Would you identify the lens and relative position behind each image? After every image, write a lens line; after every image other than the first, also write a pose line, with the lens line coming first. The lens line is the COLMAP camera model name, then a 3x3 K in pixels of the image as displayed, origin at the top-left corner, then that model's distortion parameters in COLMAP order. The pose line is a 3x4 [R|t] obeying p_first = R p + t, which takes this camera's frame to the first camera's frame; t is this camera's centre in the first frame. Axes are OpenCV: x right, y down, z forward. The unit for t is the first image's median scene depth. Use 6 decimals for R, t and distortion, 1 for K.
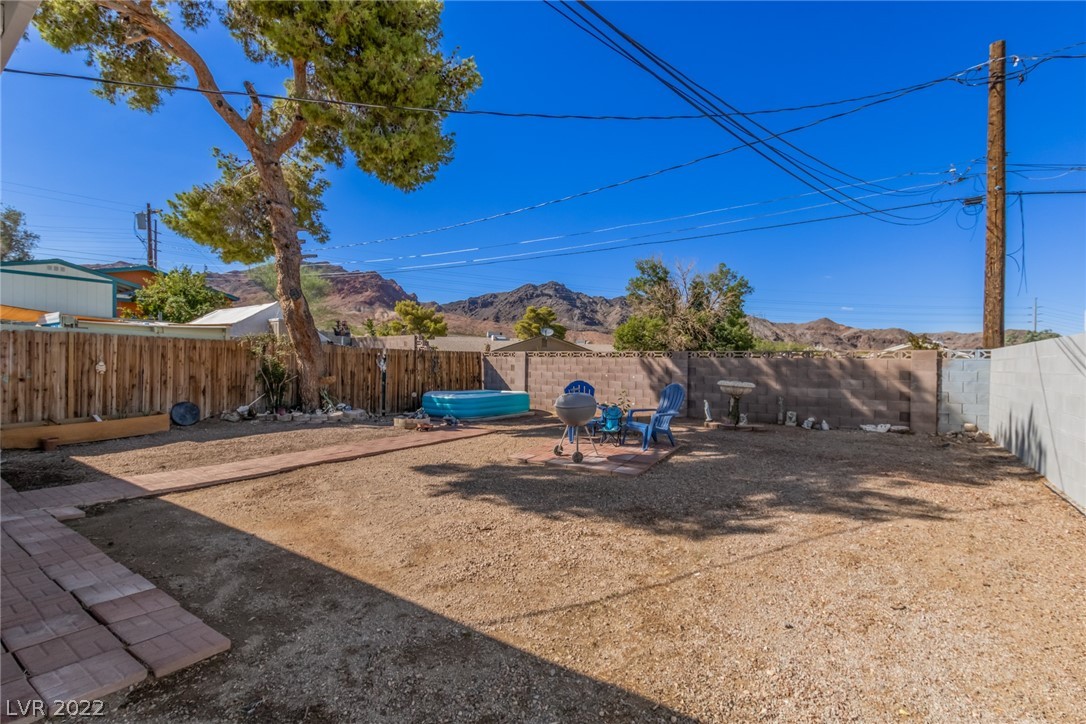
lens RADIAL K [[495.5, 0, 544.0], [0, 495.5, 366.6], [0, 0, 1]] dist [0.002567, 0.000141]
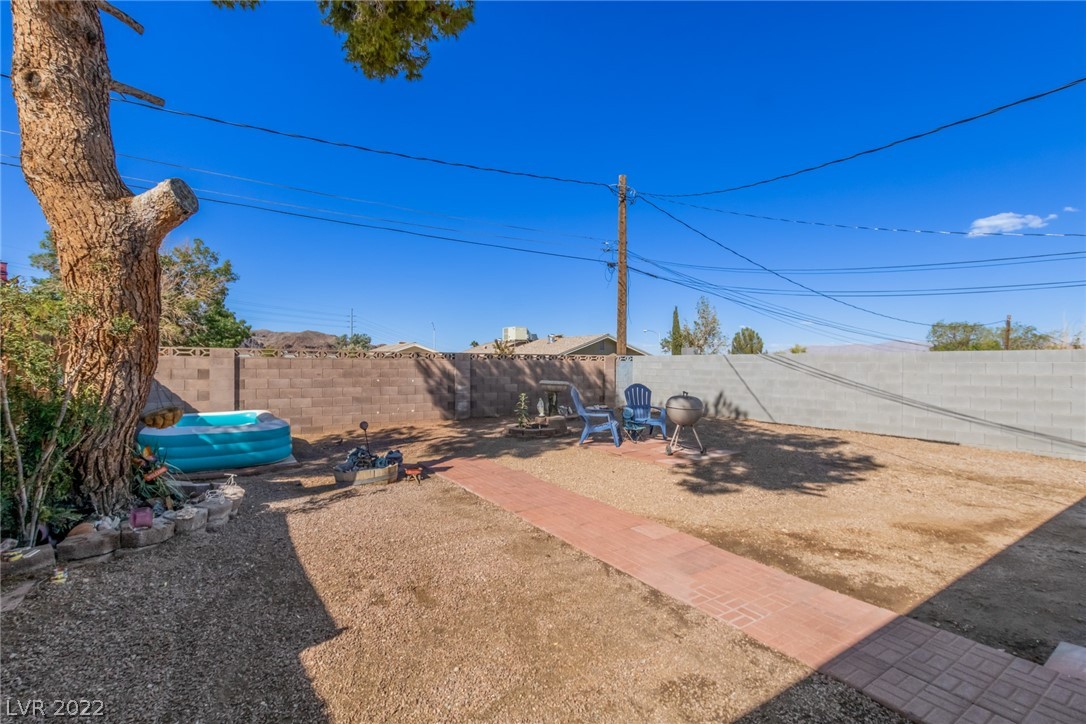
lens RADIAL K [[495.5, 0, 544.0], [0, 495.5, 366.6], [0, 0, 1]] dist [0.002567, 0.000141]
pose [[0.379646, -0.011264, 0.925063, -0.560565], [0.008594, 0.999926, 0.008649, -0.010609], [-0.925092, 0.004667, 0.379715, 0.446808]]
